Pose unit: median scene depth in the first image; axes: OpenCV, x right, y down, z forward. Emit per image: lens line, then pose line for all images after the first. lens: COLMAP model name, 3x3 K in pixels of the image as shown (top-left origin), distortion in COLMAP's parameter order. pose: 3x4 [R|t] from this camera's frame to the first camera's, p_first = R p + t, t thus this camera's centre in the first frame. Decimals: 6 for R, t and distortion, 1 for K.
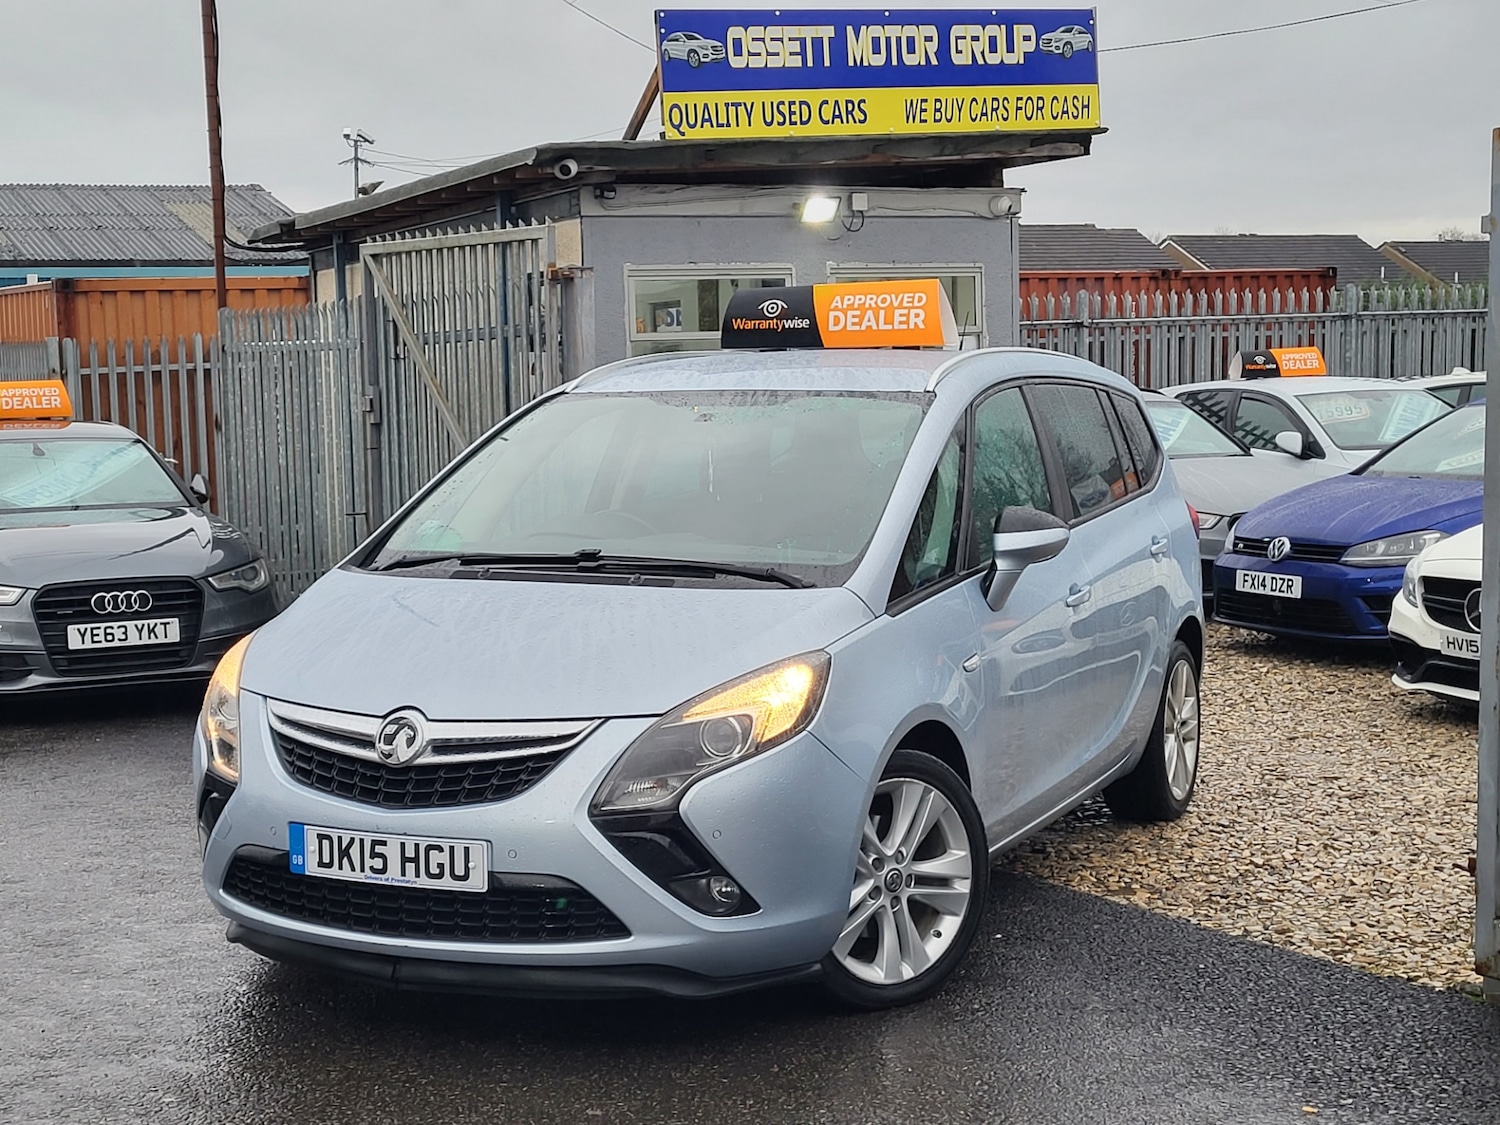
lens RADIAL K [[2389.1, 0, 752.0], [0, 2389.1, 567.0], [0, 0, 1]] dist [0.049912, 0.039450]
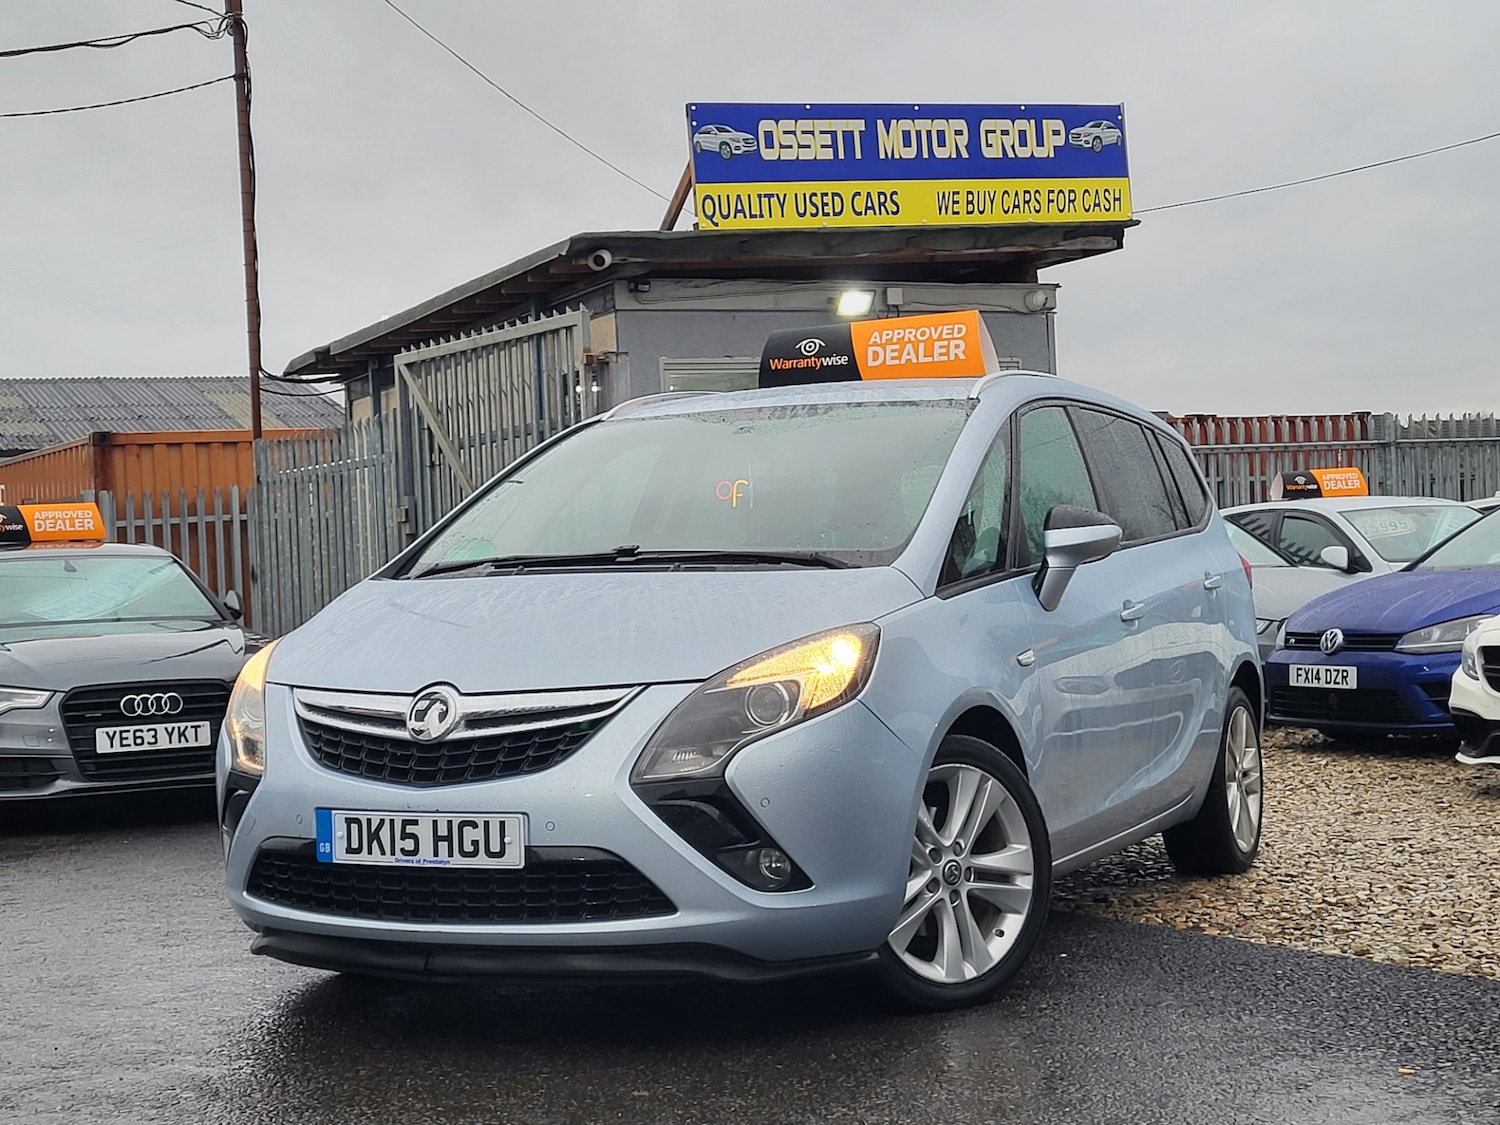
lens RADIAL K [[2369.0, 0, 778.8], [0, 2369.0, 561.6], [0, 0, 1]] dist [0.046853, 0.059531]
pose [[0.999738, -0.022574, -0.003842, -0.002614], [0.021985, 0.993180, -0.114502, 0.092467], [0.006400, 0.114388, 0.993416, 0.039567]]
